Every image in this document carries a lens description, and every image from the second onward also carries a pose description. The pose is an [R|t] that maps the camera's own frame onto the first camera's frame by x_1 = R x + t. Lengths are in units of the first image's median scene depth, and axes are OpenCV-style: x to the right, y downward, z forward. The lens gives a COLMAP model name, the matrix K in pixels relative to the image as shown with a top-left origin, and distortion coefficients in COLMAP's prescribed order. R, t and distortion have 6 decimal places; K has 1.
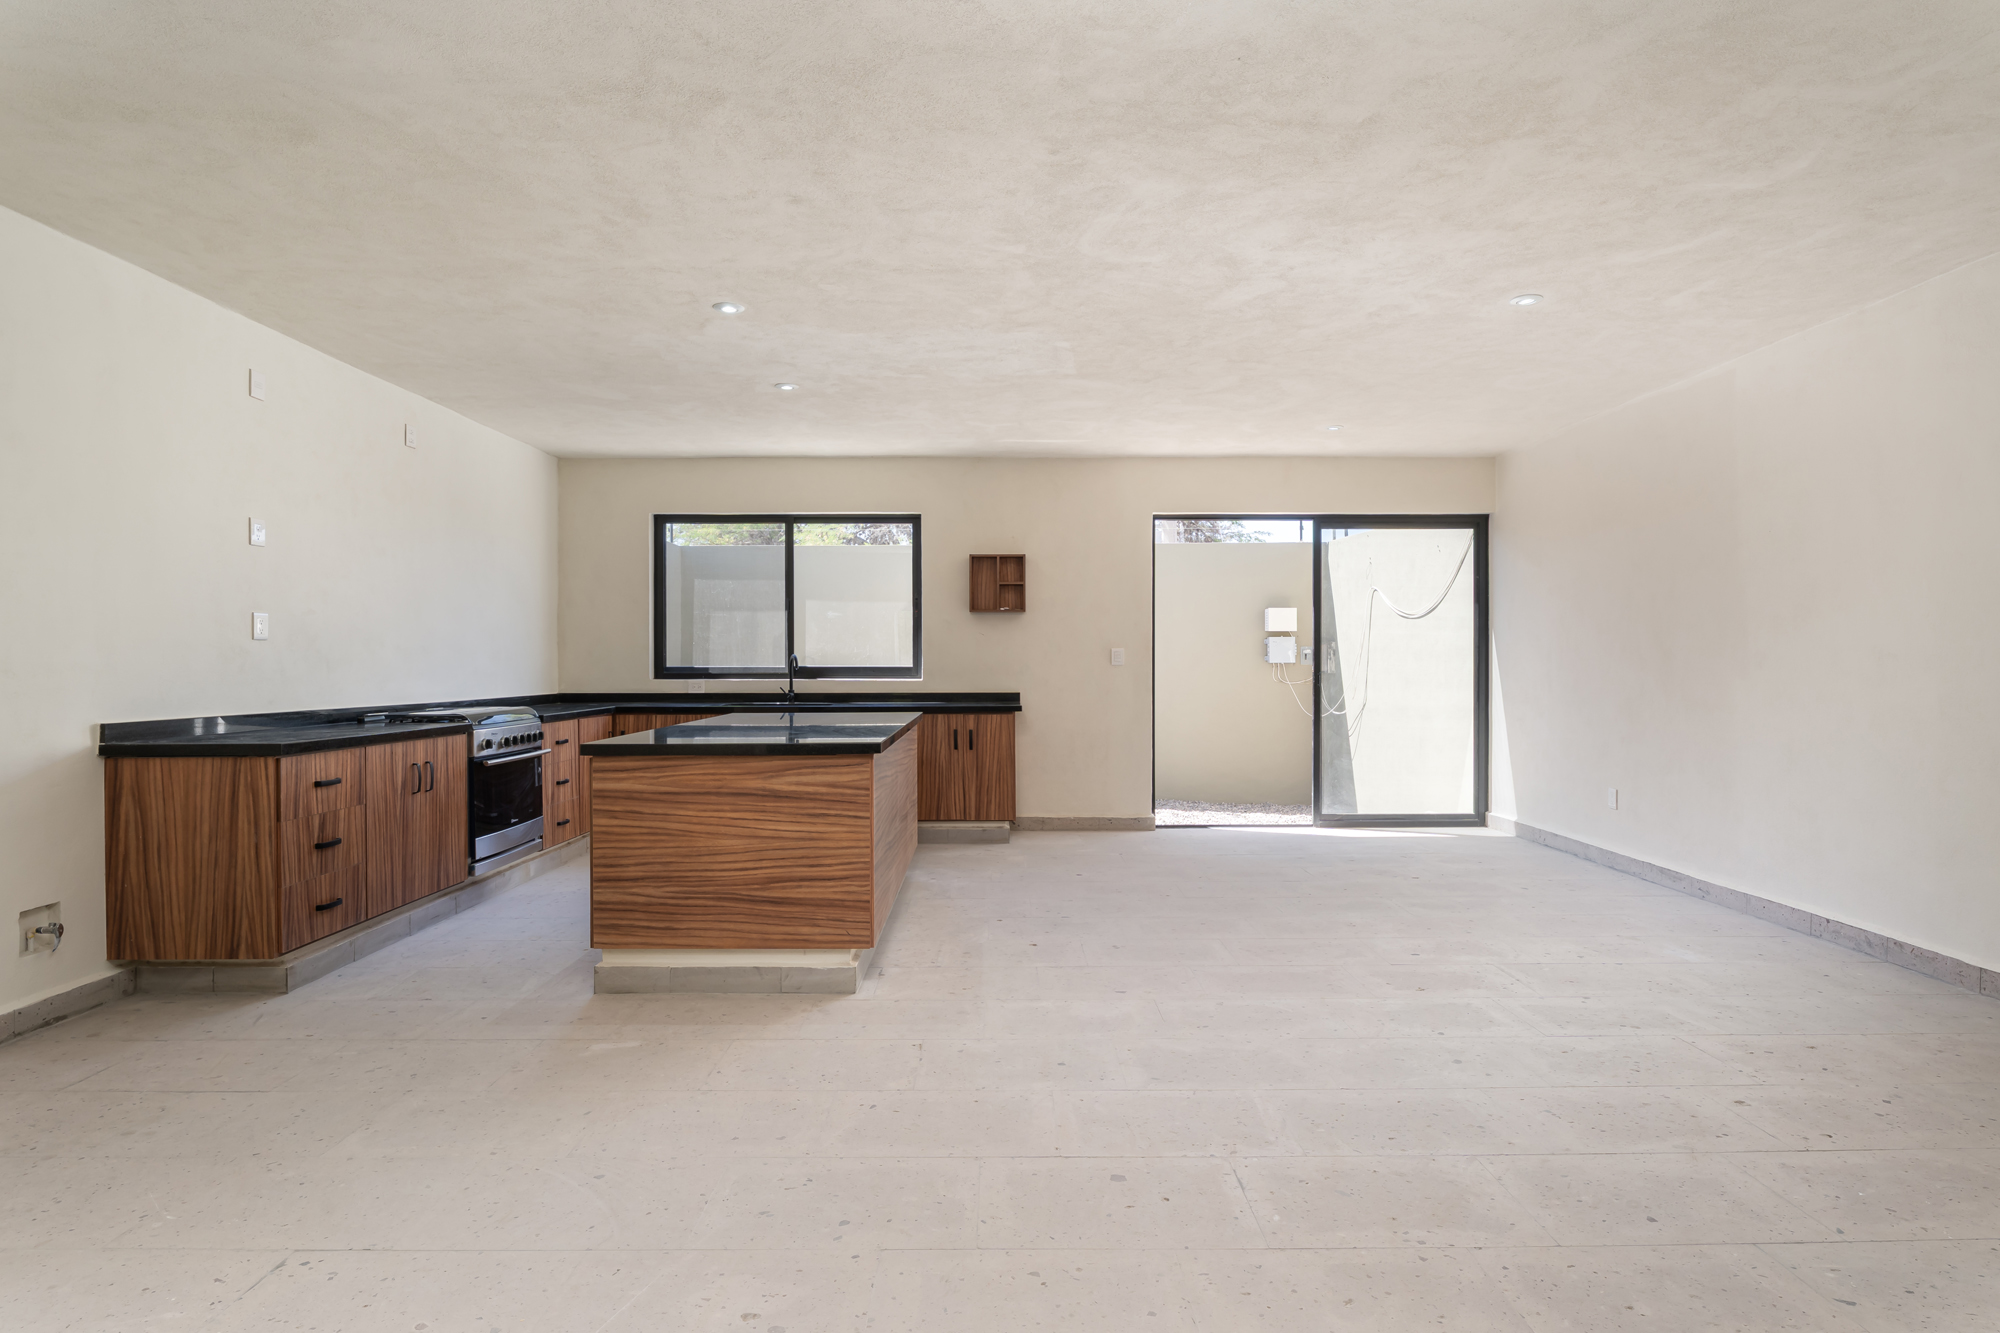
lens RADIAL K [[1055.5, 0, 1001.4], [0, 1055.5, 658.5], [0, 0, 1]] dist [-0.005954, 0.003644]
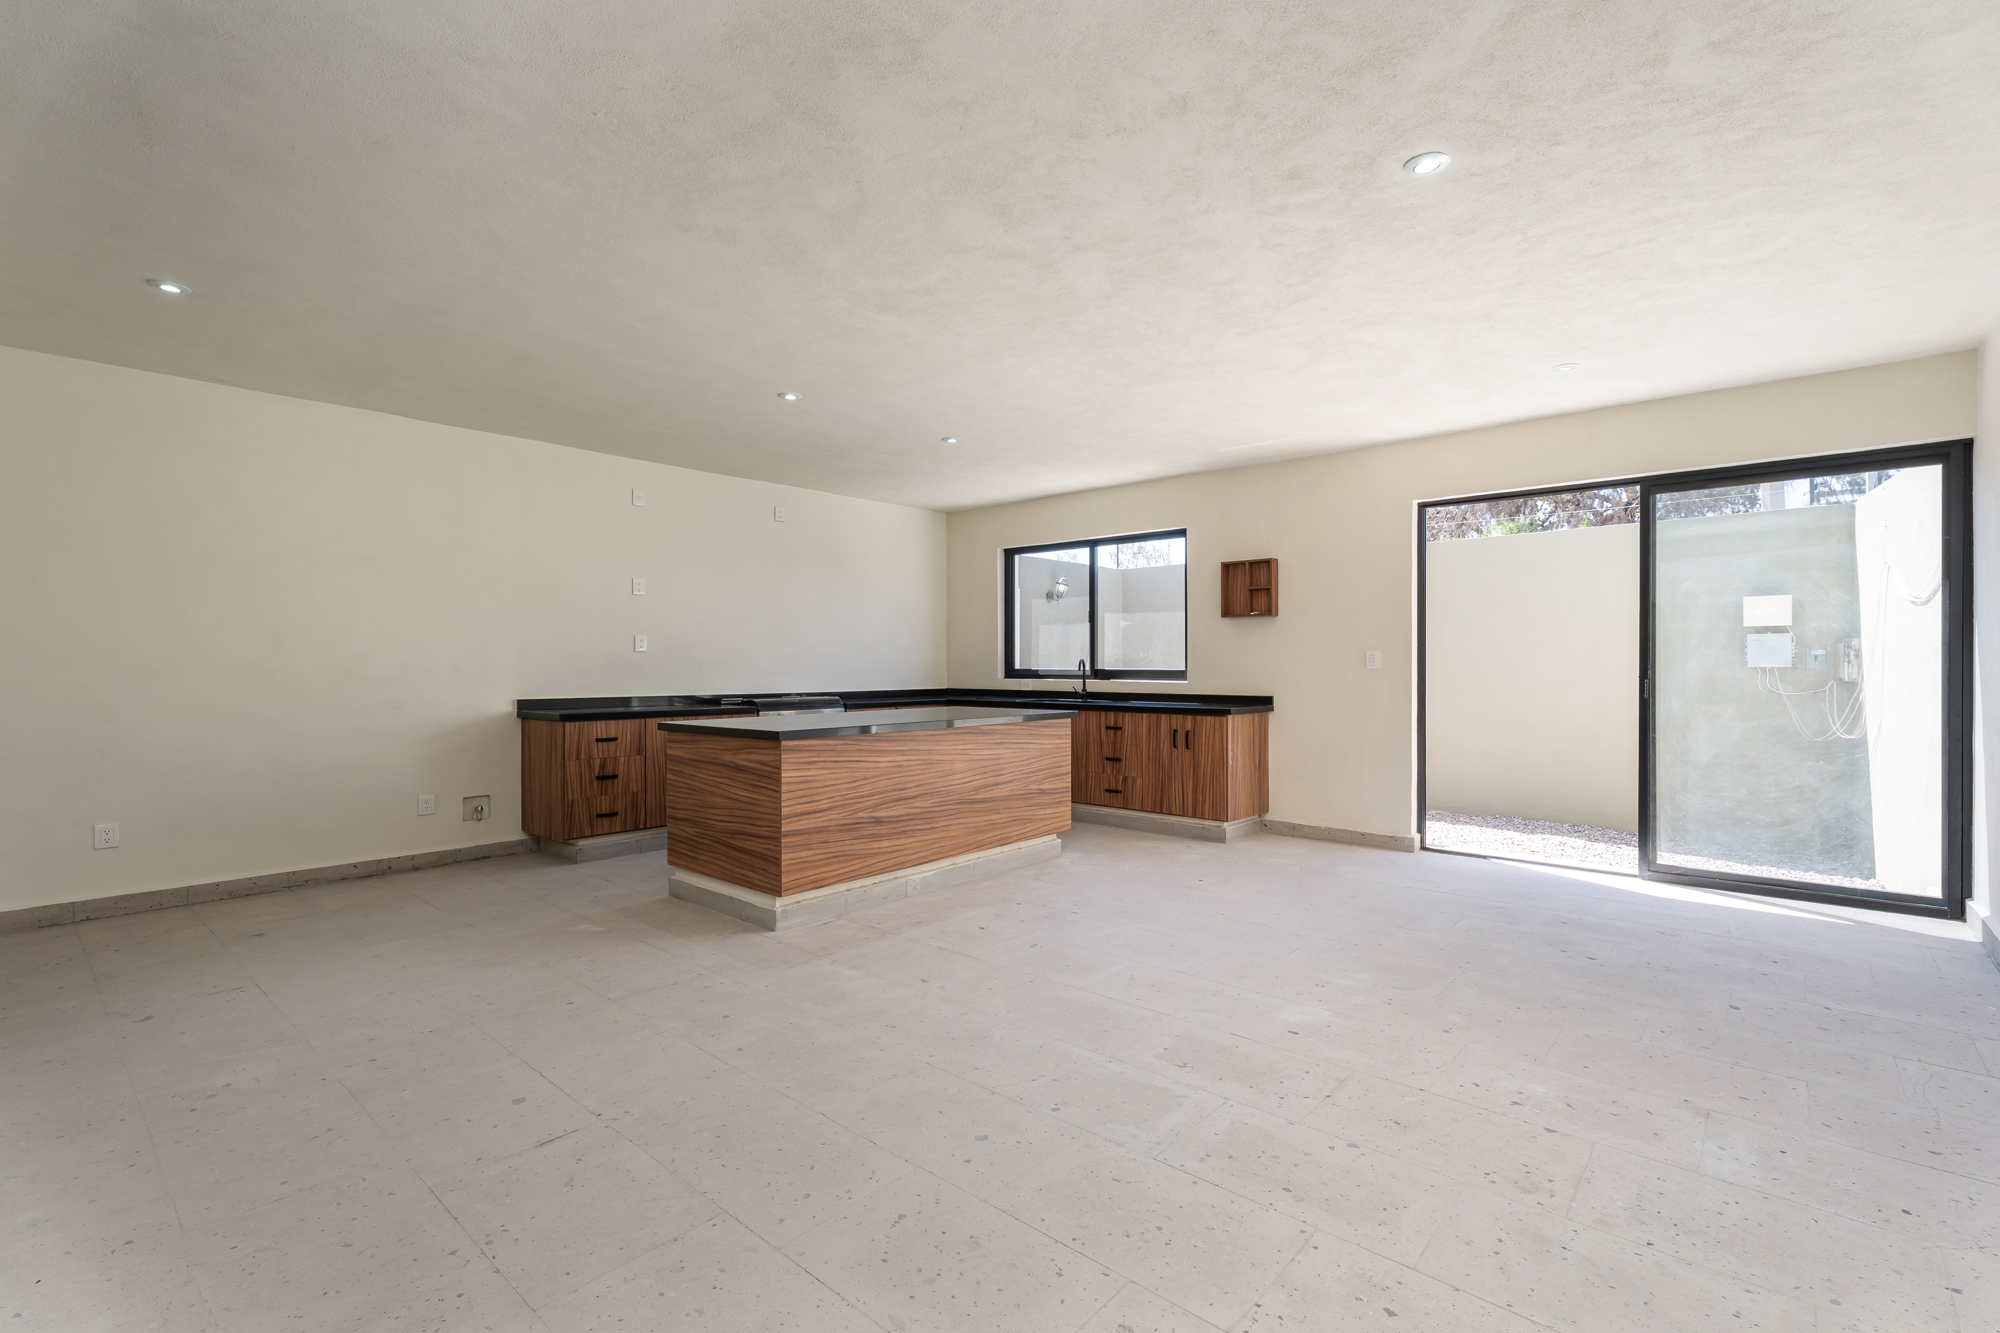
lens RADIAL K [[889.8, 0, 1002.4], [0, 889.8, 660.9], [0, 0, 1]] dist [0.004756, 0.000556]
pose [[0.748884, -0.001704, -0.662699, 0.418700], [0.001301, 0.999999, -0.001101, -0.000495], [0.662700, -0.000038, 0.748885, 0.214996]]
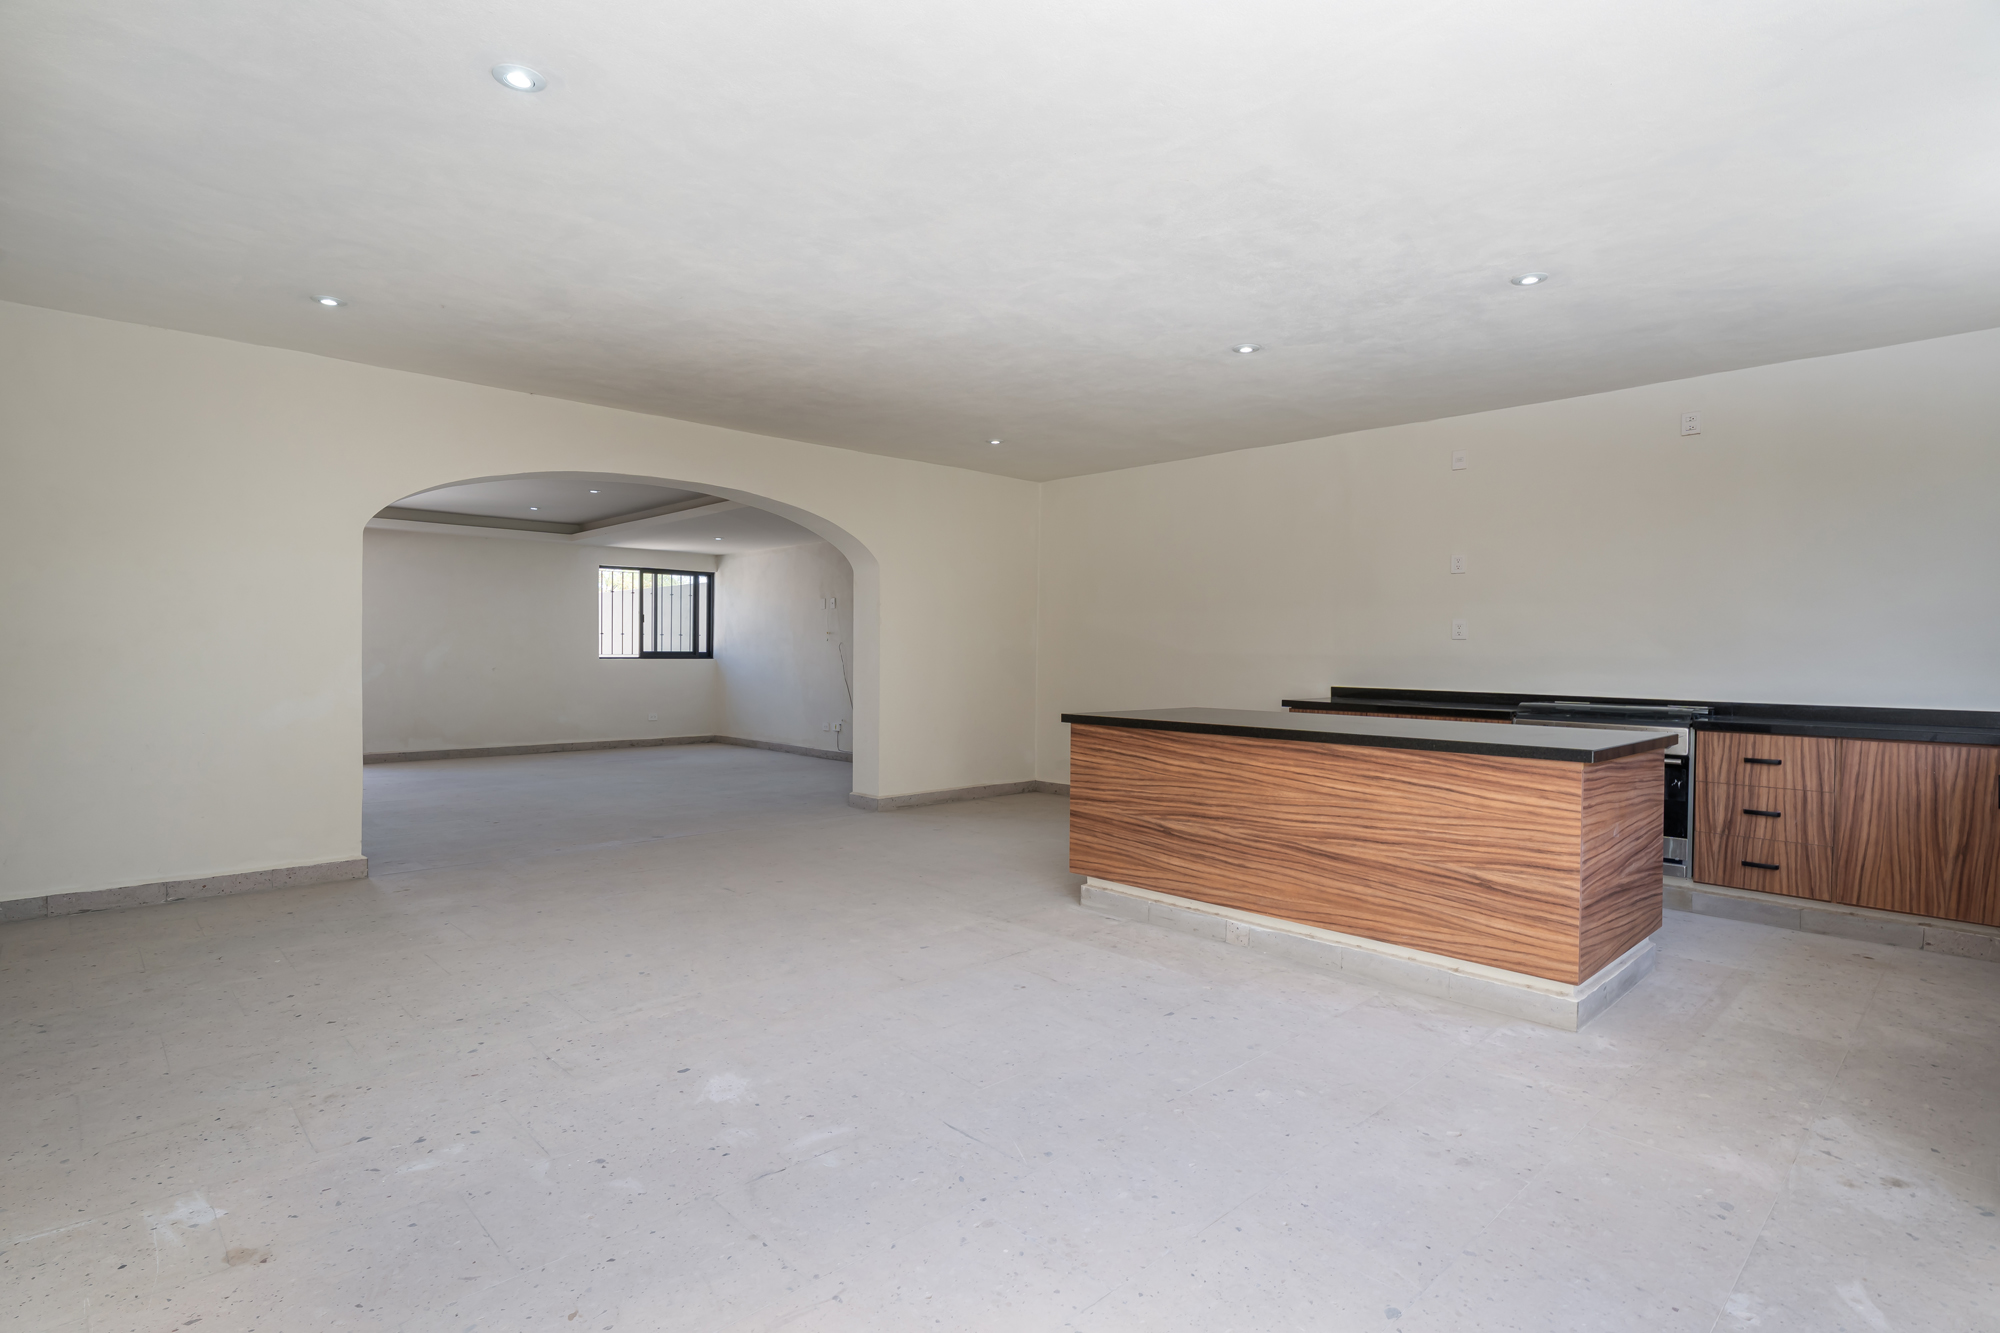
lens RADIAL K [[994.3, 0, 1006.2], [0, 994.3, 670.2], [0, 0, 1]] dist [-0.000115, 0.000481]
pose [[-0.722218, 0.008815, -0.691610, 0.427782], [-0.005534, 0.999813, 0.018523, 0.001984], [0.691644, 0.017205, -0.722034, 1.002072]]
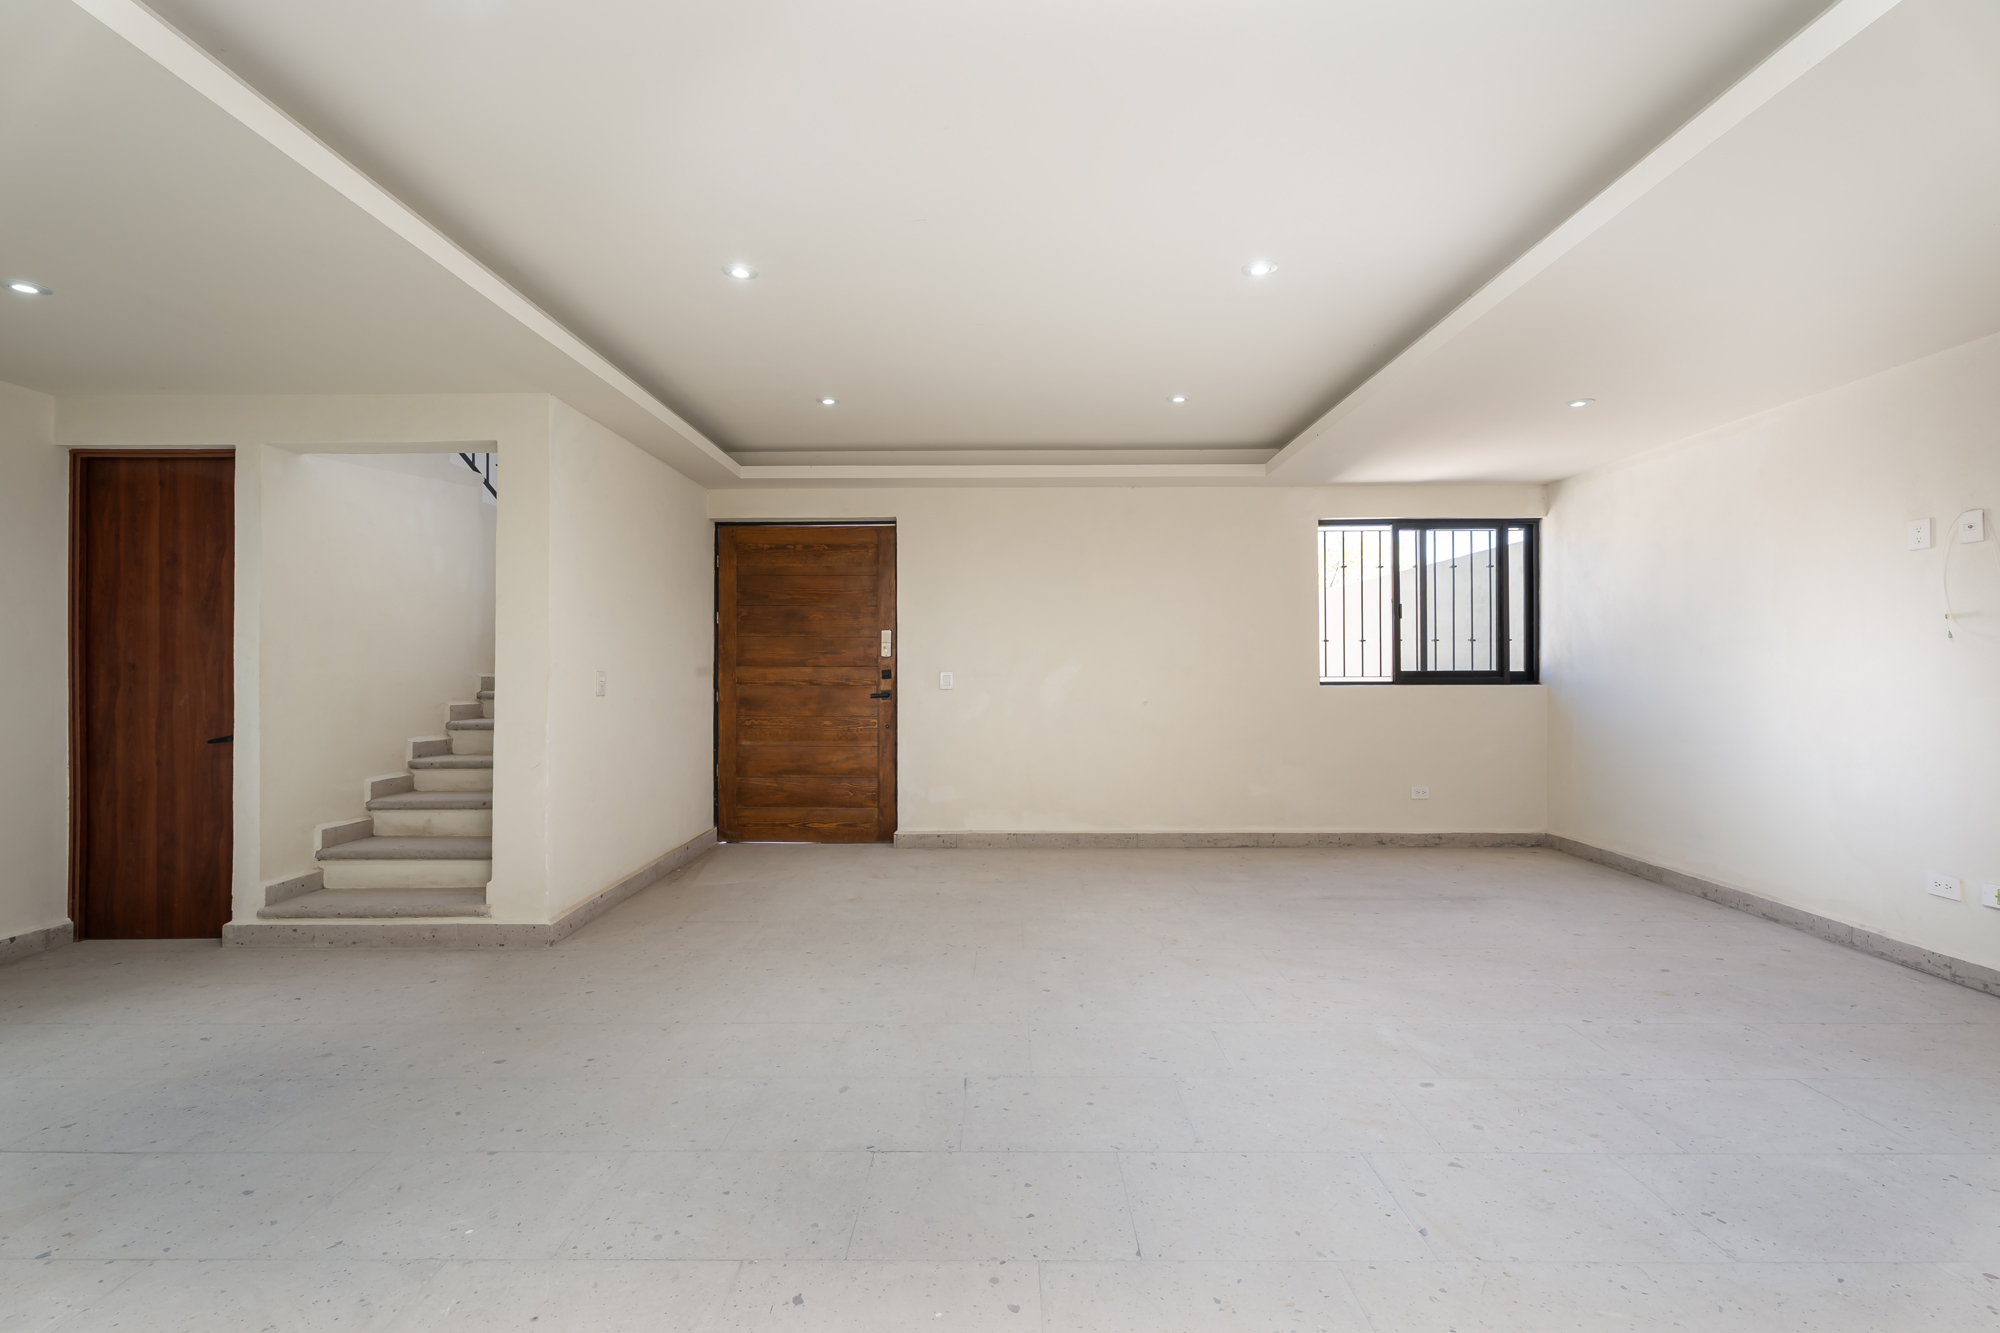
lens RADIAL K [[889.8, 0, 1012.3], [0, 889.8, 657.2], [0, 0, 1]] dist [0.004756, 0.000556]
pose [[-0.999964, 0.005037, 0.006888, 0.051870], [0.004926, 0.999859, -0.016025, 0.003146], [-0.006967, -0.015991, -0.999848, 0.168855]]
